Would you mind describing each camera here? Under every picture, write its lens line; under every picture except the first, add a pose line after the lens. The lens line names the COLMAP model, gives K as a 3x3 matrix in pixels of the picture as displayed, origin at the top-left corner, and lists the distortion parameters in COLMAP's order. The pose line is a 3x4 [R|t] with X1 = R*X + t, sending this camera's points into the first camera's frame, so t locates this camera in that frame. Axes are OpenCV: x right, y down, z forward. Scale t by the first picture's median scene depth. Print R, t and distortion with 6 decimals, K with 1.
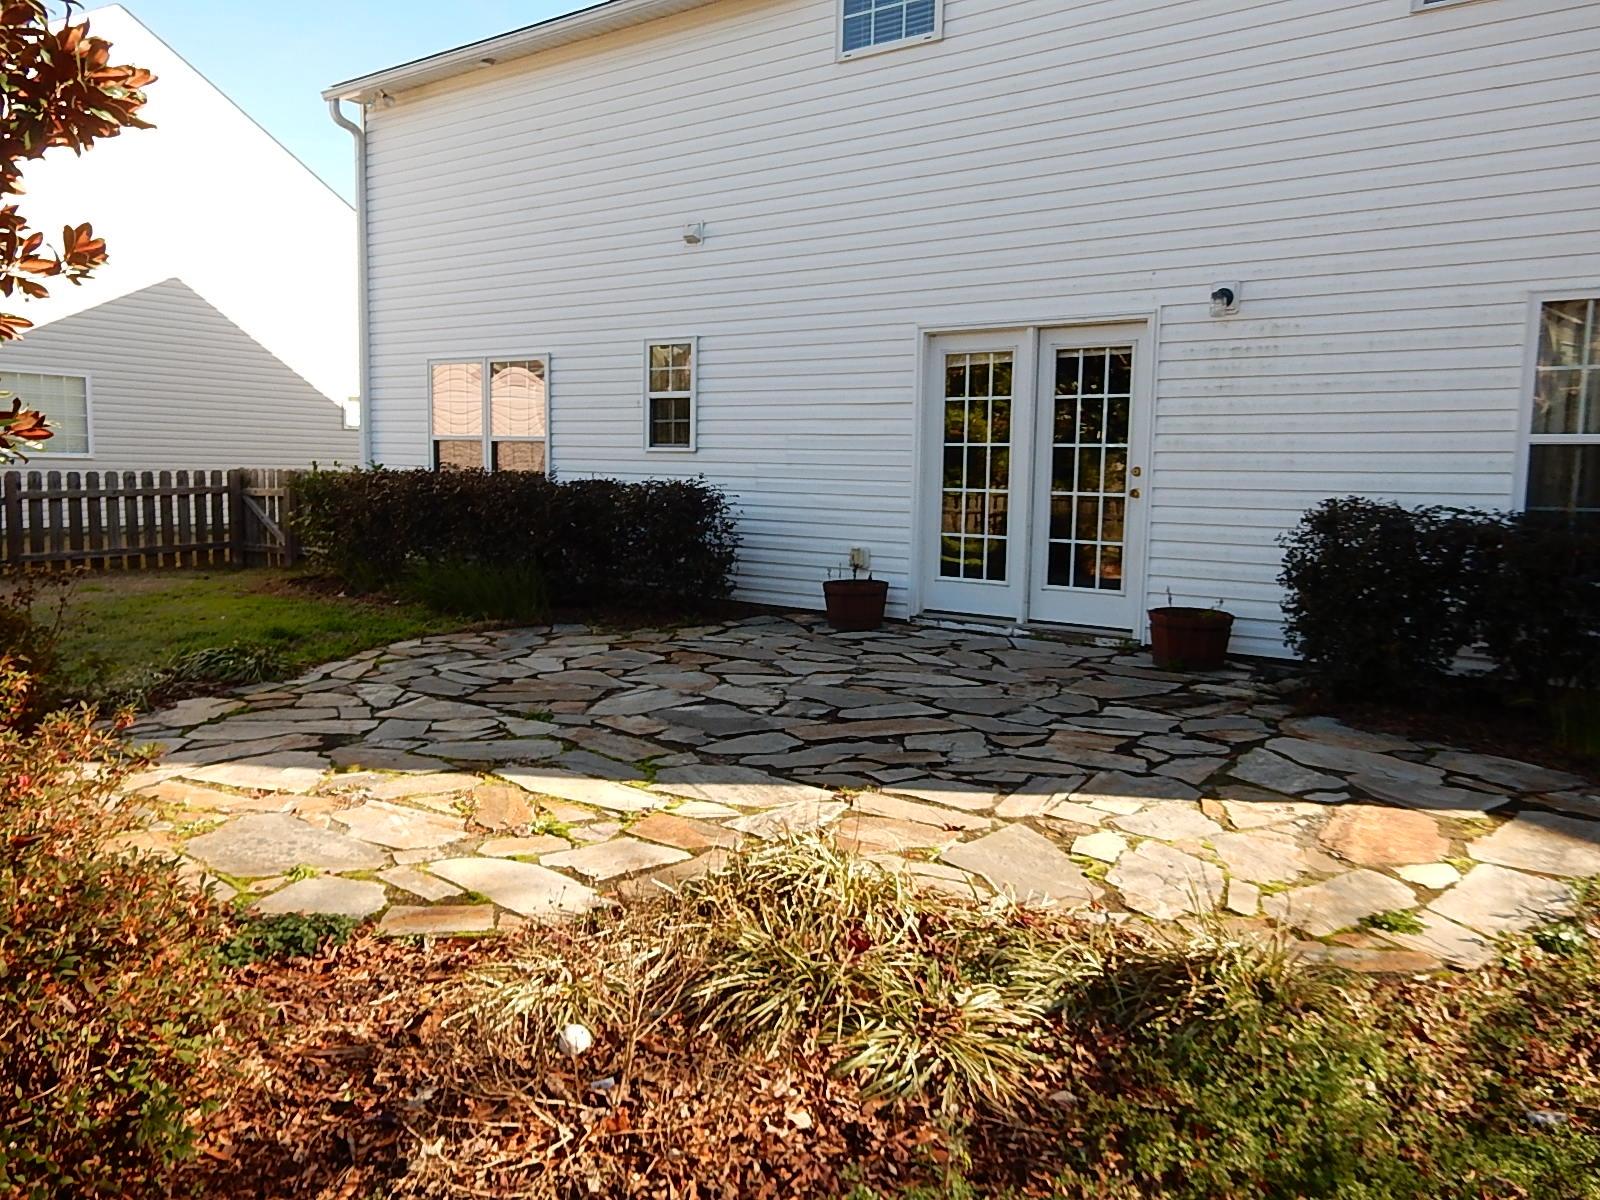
lens RADIAL K [[1165.0, 0, 794.9], [0, 1165.0, 595.4], [0, 0, 1]] dist [-0.021793, 0.001348]
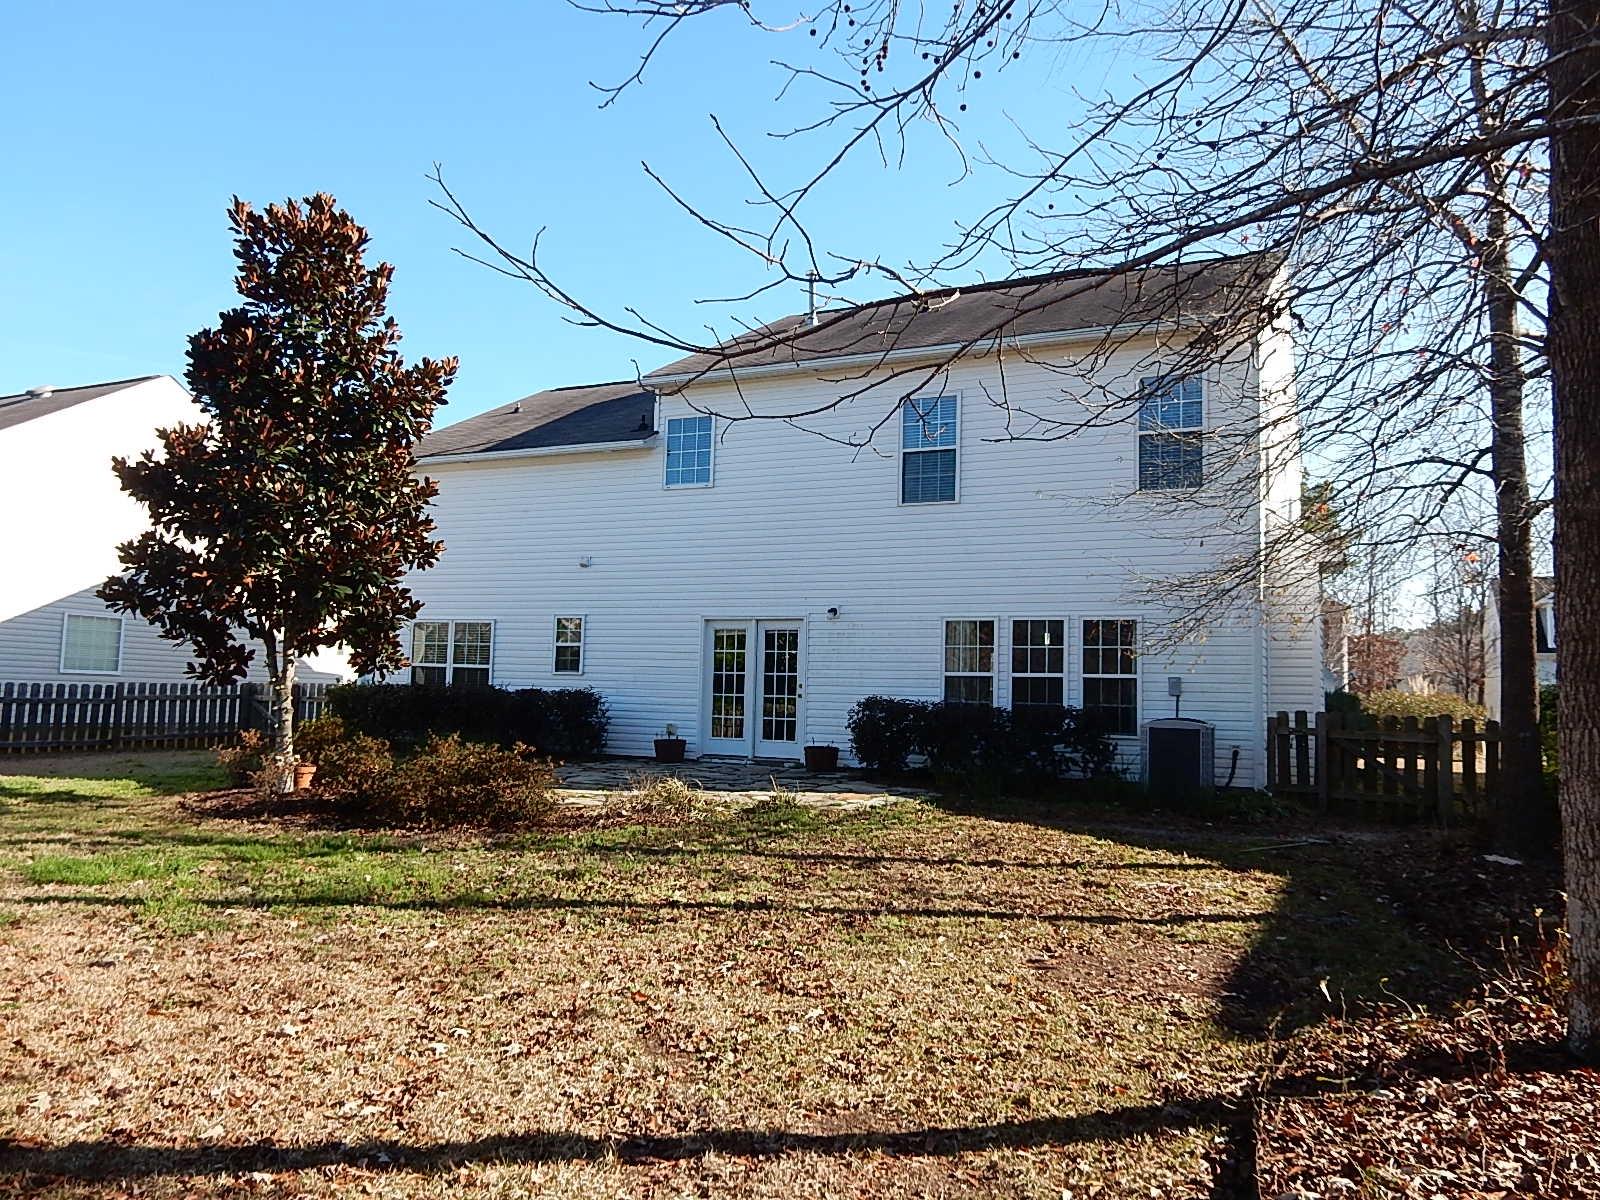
lens RADIAL K [[1165.0, 0, 796.3], [0, 1165.0, 597.4], [0, 0, 1]] dist [-0.021793, 0.001348]
pose [[0.979952, 0.023230, 0.197877, -0.141434], [0.014033, 0.982665, -0.184859, 0.124165], [-0.198741, 0.183930, 0.962638, -1.051296]]
